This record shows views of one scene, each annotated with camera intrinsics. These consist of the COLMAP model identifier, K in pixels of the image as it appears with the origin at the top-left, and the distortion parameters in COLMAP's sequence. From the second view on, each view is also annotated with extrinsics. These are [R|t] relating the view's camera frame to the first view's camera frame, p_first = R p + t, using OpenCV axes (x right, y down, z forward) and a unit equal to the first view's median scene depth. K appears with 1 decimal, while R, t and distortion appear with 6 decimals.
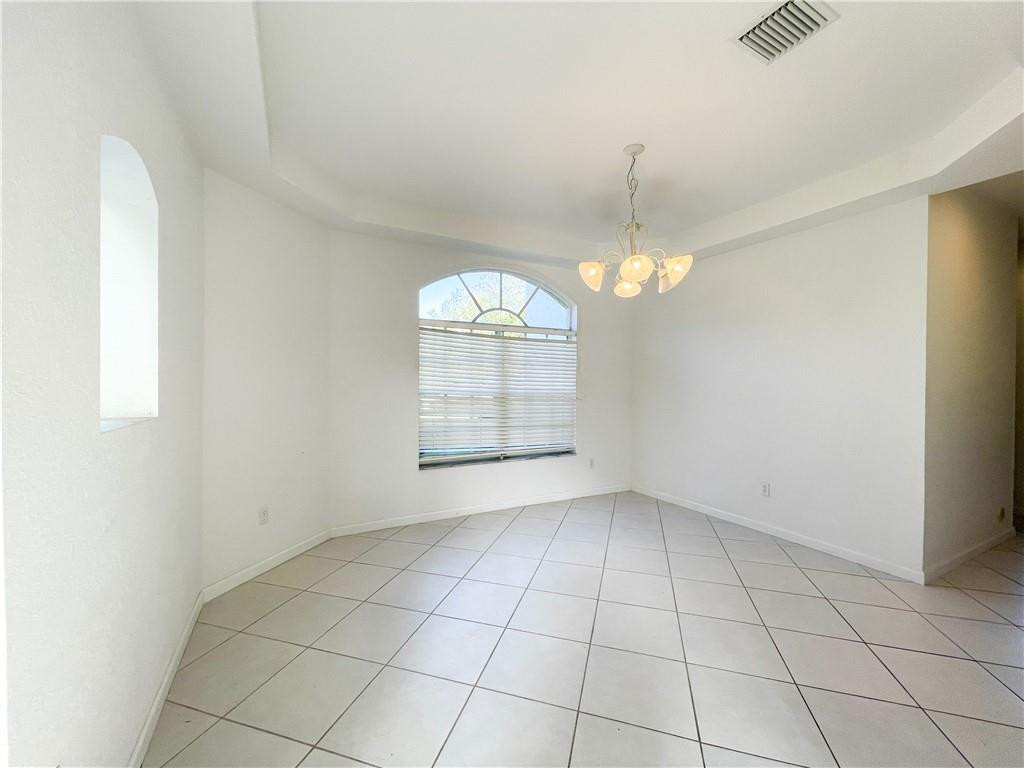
lens RADIAL K [[418.0, 0, 506.5], [0, 418.0, 385.4], [0, 0, 1]] dist [0.000749, -0.000520]
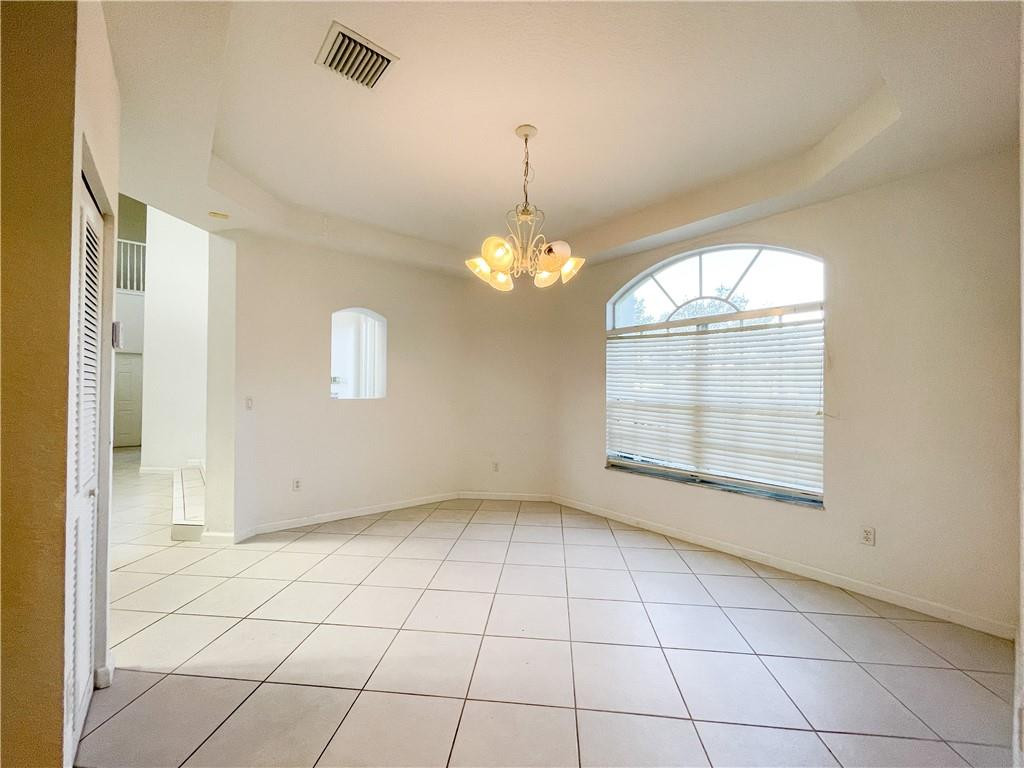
lens RADIAL K [[418.0, 0, 506.5], [0, 418.0, 385.4], [0, 0, 1]] dist [0.000749, -0.000520]
pose [[0.173480, -0.009781, -0.984789, 0.741085], [-0.007945, 0.999904, -0.011331, -0.000250], [0.984805, 0.009790, 0.173386, 0.498001]]
